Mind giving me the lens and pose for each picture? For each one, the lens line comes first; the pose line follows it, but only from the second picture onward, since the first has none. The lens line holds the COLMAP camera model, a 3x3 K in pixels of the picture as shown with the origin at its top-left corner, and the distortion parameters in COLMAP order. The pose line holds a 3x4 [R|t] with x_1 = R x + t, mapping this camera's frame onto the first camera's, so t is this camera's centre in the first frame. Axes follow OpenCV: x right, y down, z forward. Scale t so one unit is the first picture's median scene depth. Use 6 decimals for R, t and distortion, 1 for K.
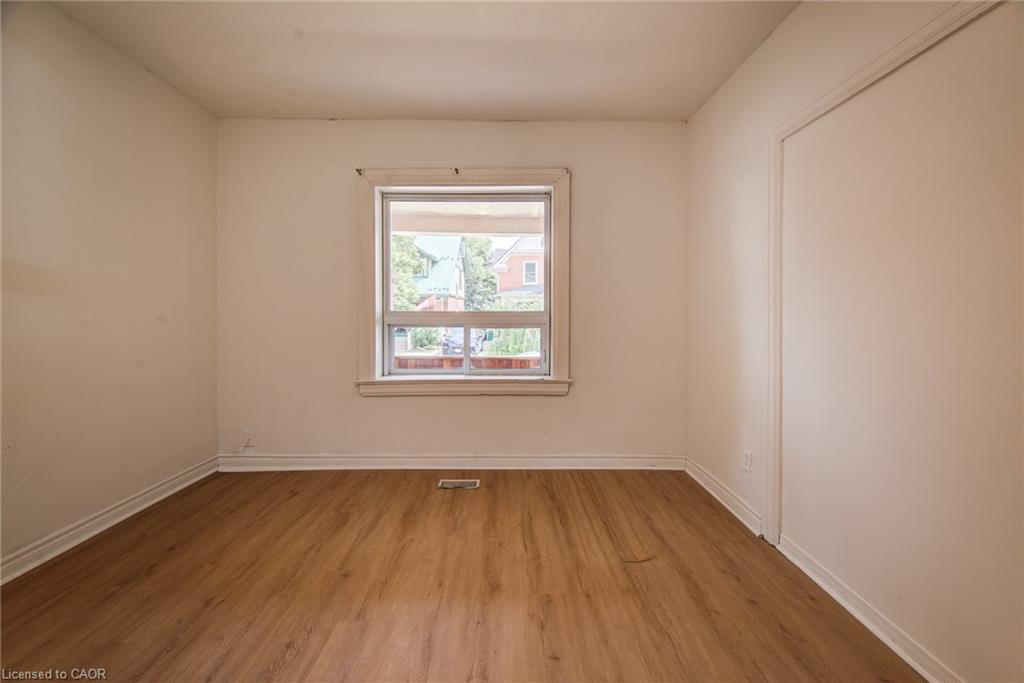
lens RADIAL K [[398.6, 0, 511.1], [0, 398.6, 312.7], [0, 0, 1]] dist [-0.006288, 0.000119]
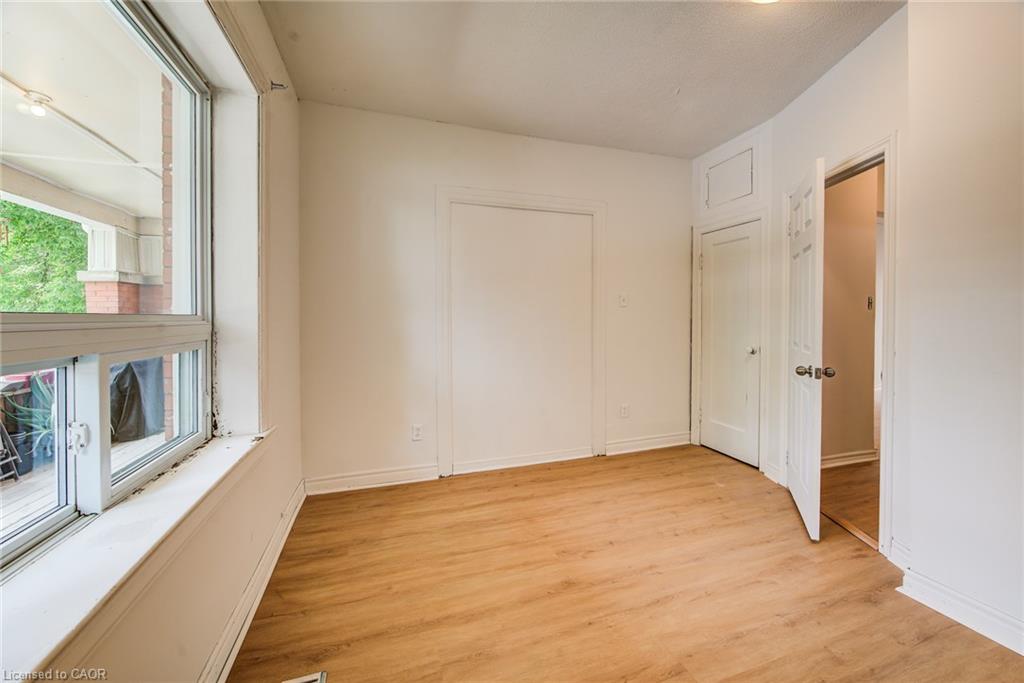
lens RADIAL K [[398.6, 0, 510.2], [0, 398.6, 321.0], [0, 0, 1]] dist [-0.006288, 0.000119]
pose [[-0.300901, -0.004197, 0.953646, -1.010078], [0.005991, 0.999962, 0.006291, -0.003715], [-0.953637, 0.007606, -0.300864, 1.490497]]
